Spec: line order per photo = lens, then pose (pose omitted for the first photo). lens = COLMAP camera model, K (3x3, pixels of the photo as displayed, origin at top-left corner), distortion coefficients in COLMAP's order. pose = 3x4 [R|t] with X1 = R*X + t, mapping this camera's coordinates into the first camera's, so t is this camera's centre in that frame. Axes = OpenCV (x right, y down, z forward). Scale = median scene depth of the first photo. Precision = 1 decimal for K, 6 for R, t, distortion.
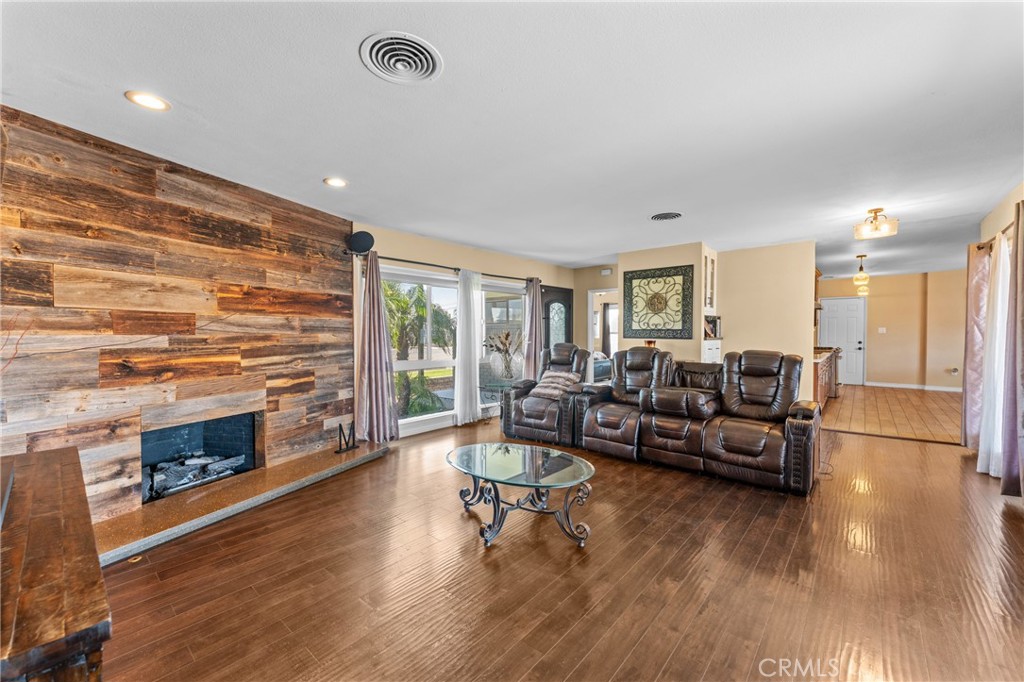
lens RADIAL K [[410.7, 0, 511.0], [0, 410.7, 339.8], [0, 0, 1]] dist [0.000001, 0.000006]
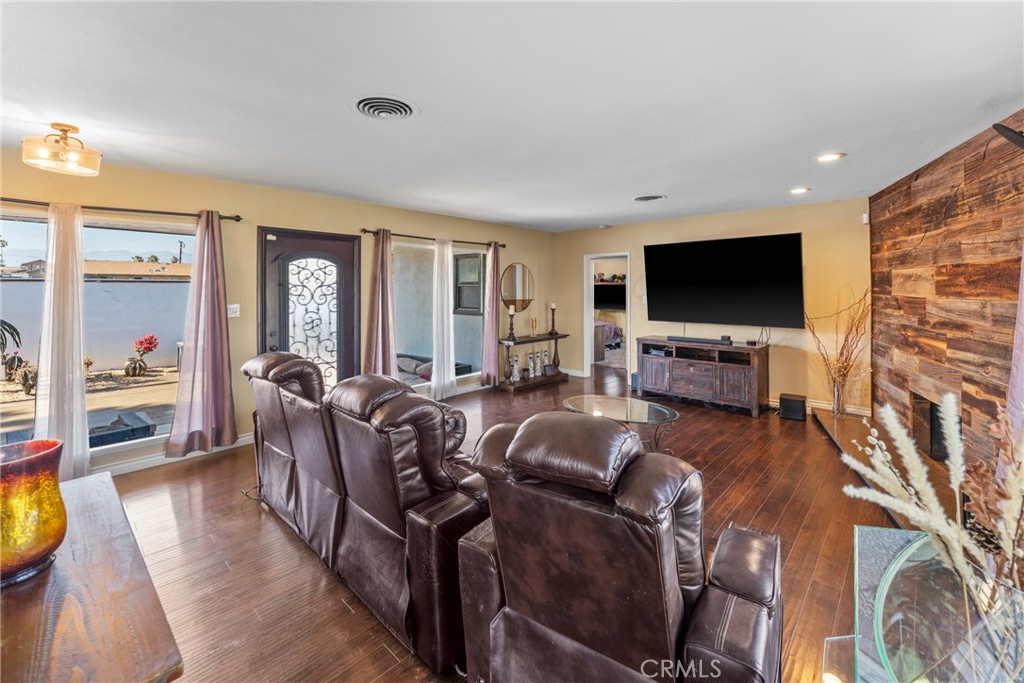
lens RADIAL K [[410.7, 0, 520.4], [0, 410.7, 289.4], [0, 0, 1]] dist [0.000001, 0.000006]
pose [[-0.999500, 0.002145, 0.031560, 0.229277], [0.002737, 0.999821, 0.018724, -0.094638], [-0.031514, 0.018801, -0.999326, 1.819701]]
